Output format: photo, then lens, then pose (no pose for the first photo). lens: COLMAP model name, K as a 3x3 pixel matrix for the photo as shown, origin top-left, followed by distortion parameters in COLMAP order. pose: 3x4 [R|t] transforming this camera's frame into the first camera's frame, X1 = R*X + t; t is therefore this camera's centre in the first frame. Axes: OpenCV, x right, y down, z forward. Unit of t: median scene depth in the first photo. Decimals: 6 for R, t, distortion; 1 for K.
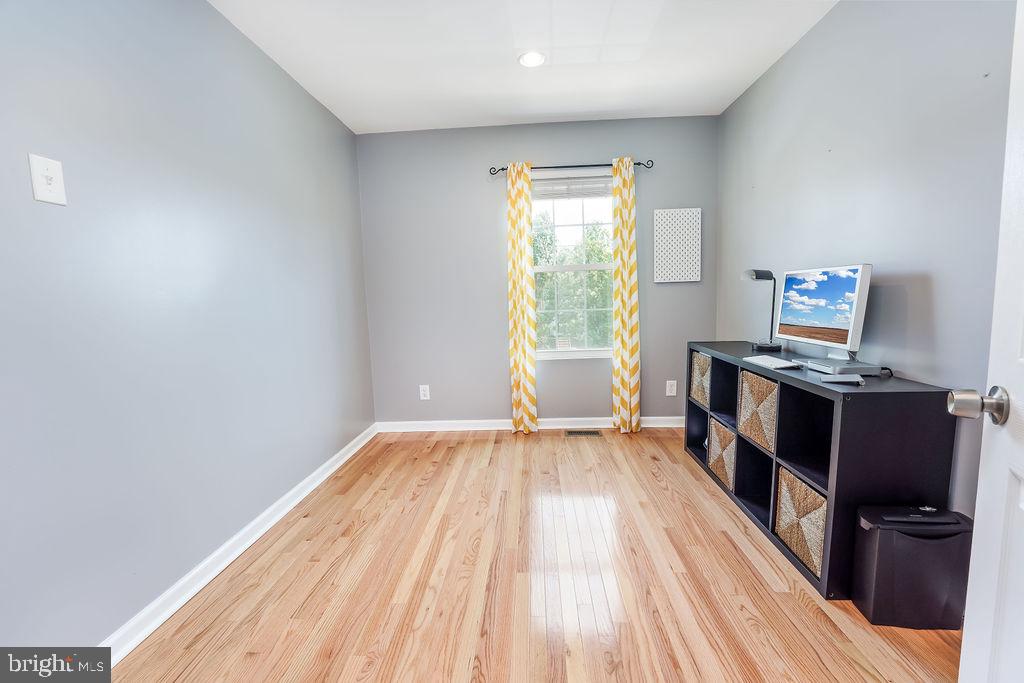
lens RADIAL K [[418.3, 0, 512.0], [0, 418.3, 341.5], [0, 0, 1]] dist [-0.041899, 0.008359]
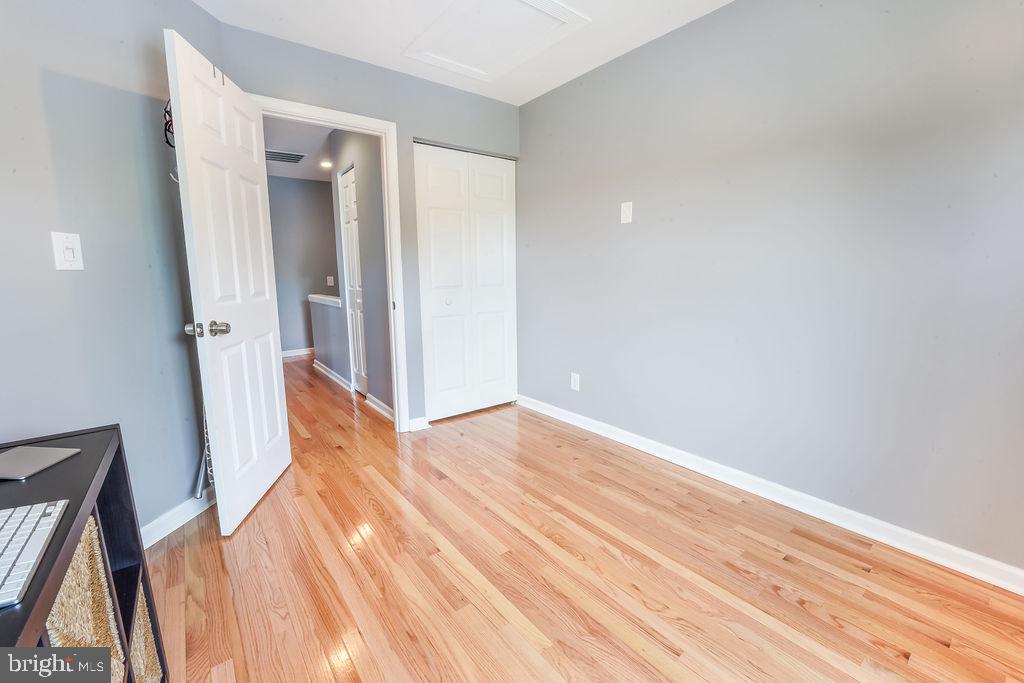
lens RADIAL K [[418.3, 0, 512.0], [0, 418.3, 341.5], [0, 0, 1]] dist [-0.041899, 0.008359]
pose [[-0.755430, 0.144926, -0.639001, 0.527753], [-0.042397, 0.962377, 0.268391, -0.187593], [0.653856, 0.229842, -0.720864, 1.463187]]
